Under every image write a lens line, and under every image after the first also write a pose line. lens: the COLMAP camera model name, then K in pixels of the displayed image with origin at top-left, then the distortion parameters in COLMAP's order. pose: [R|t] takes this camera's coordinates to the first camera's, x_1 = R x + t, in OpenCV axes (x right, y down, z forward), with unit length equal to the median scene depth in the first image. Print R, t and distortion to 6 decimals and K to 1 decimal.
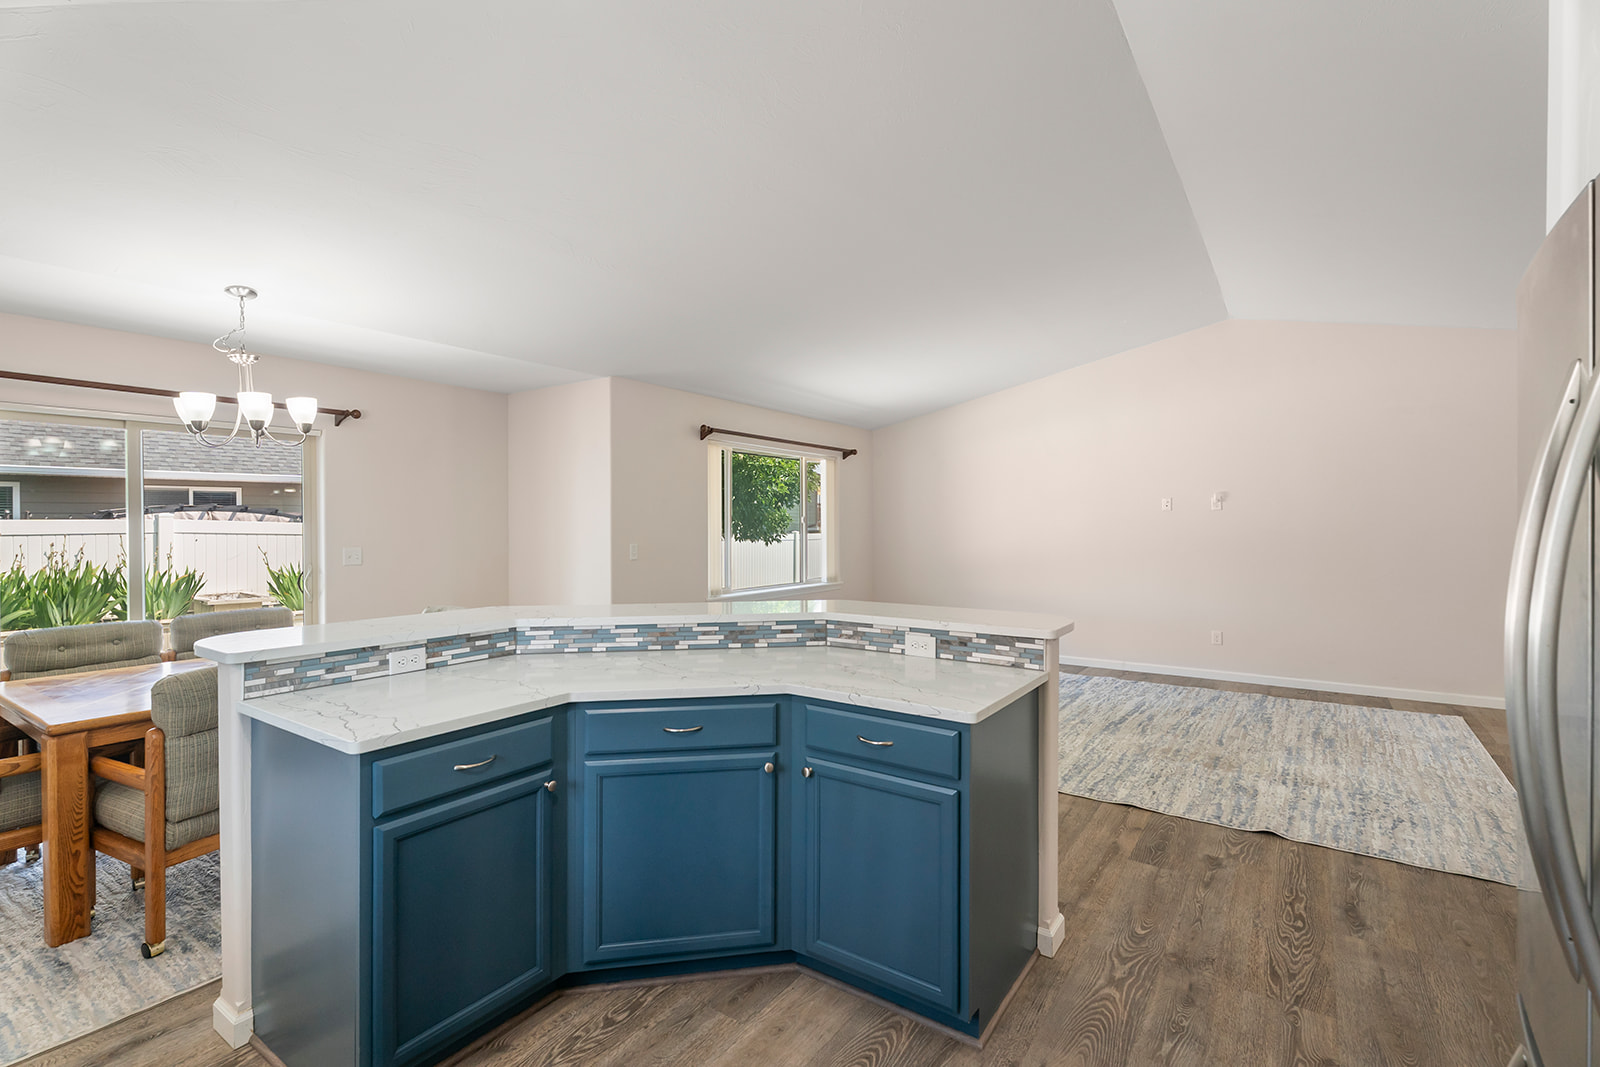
lens RADIAL K [[731.3, 0, 795.2], [0, 731.3, 524.1], [0, 0, 1]] dist [0.003613, -0.001038]
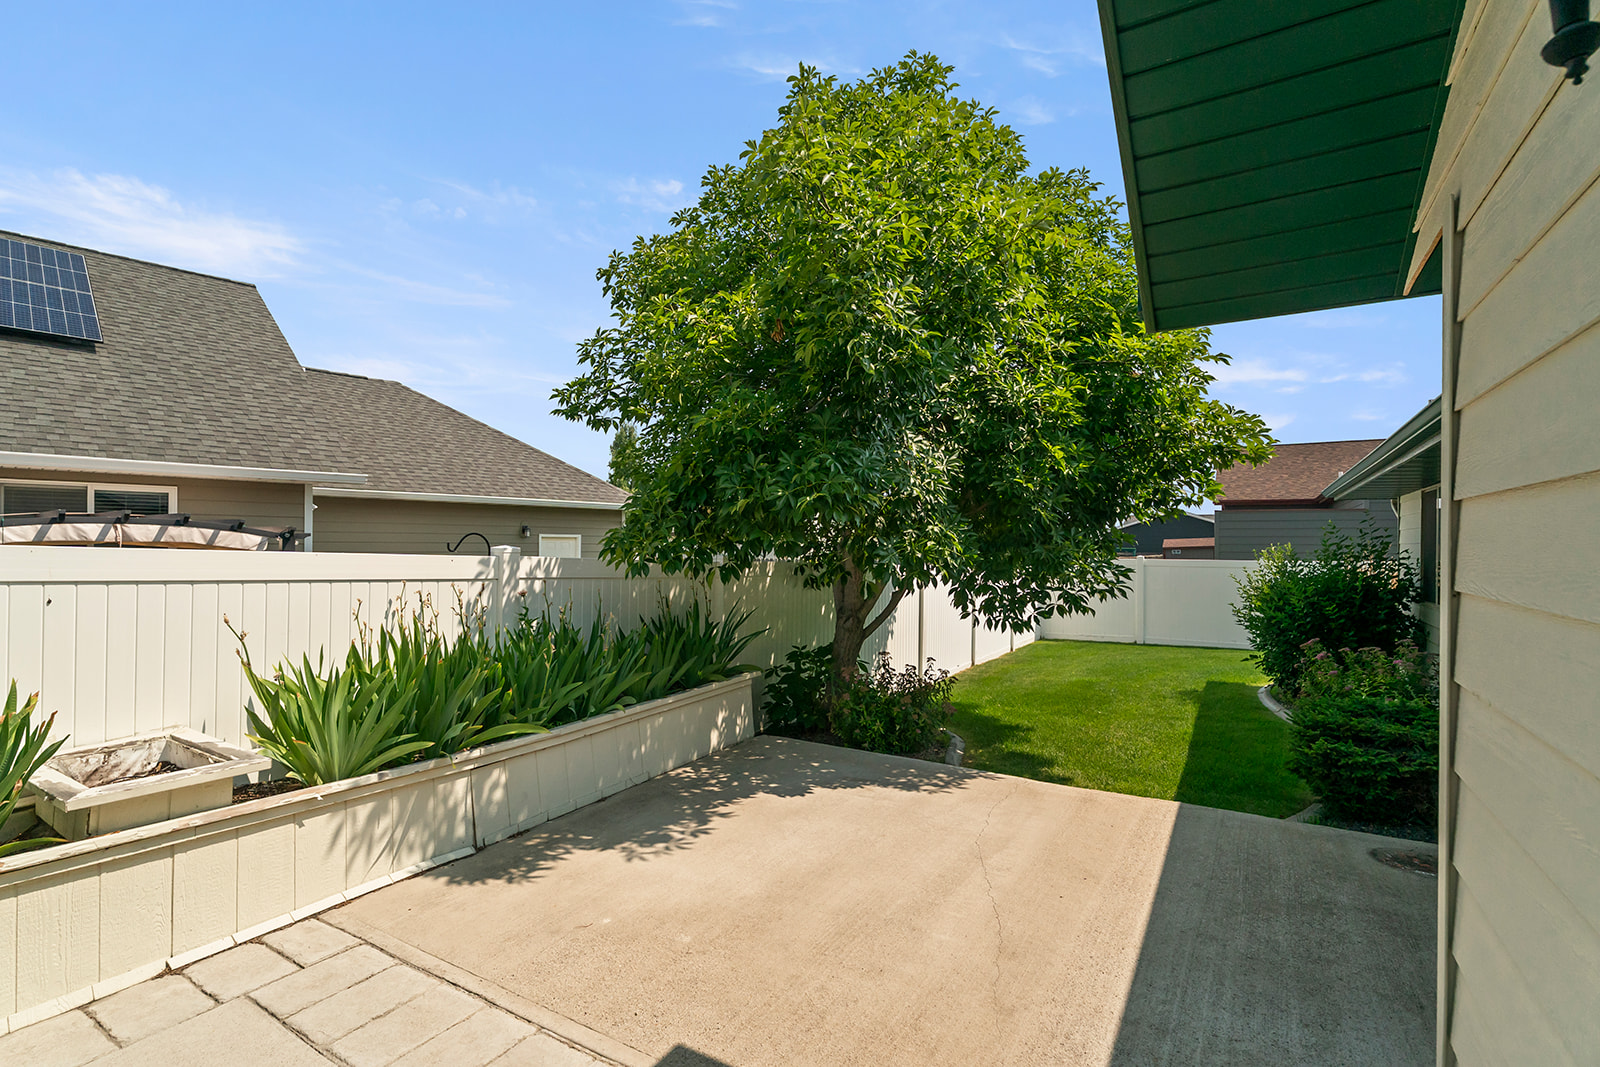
lens RADIAL K [[727.9, 0, 790.7], [0, 727.9, 539.8], [0, 0, 1]] dist [0.002119, -0.000603]
pose [[0.998517, 0.009073, 0.053686, -0.290520], [-0.008811, 0.999948, -0.005109, -0.006401], [-0.053729, 0.004628, 0.998545, 0.383182]]
